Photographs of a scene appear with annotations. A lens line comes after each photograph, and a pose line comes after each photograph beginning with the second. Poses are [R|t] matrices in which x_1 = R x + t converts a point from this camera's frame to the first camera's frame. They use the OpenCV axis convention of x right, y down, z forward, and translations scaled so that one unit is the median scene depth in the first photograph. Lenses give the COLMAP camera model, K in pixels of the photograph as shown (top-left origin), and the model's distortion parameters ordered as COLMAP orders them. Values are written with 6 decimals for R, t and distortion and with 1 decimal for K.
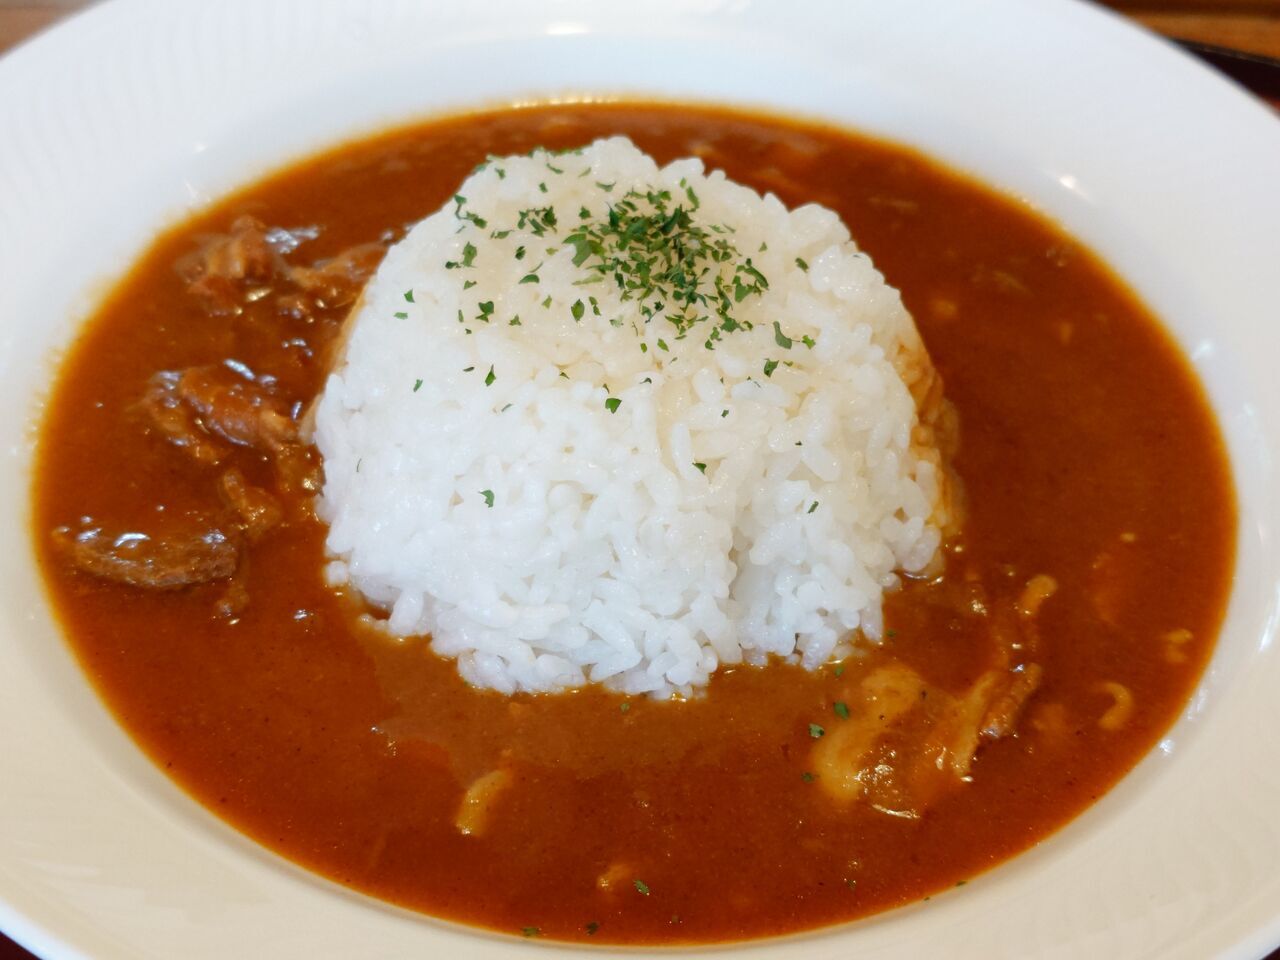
lens RADIAL K [[1876.0, 0, 640.0], [0, 1876.0, 480.0], [0, 0, 1]] dist [0.023673, -0.008586]
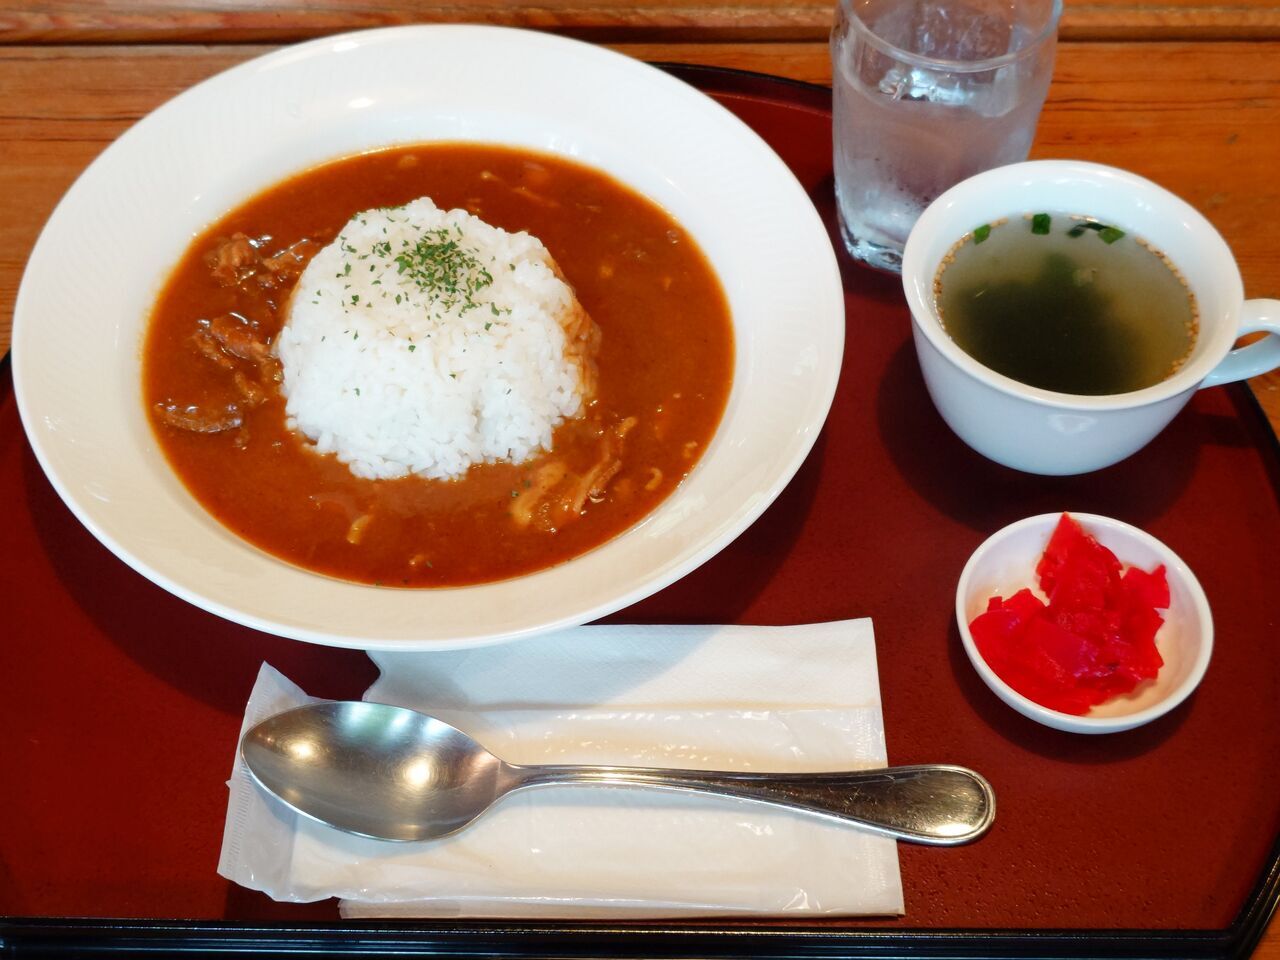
lens RADIAL K [[1876.0, 0, 640.0], [0, 1876.0, 480.0], [0, 0, 1]] dist [0.023673, -0.008586]
pose [[0.999738, -0.021607, -0.007492, 0.245151], [0.022434, 0.990184, 0.137957, -0.170781], [0.004438, -0.138089, 0.990410, -1.098021]]
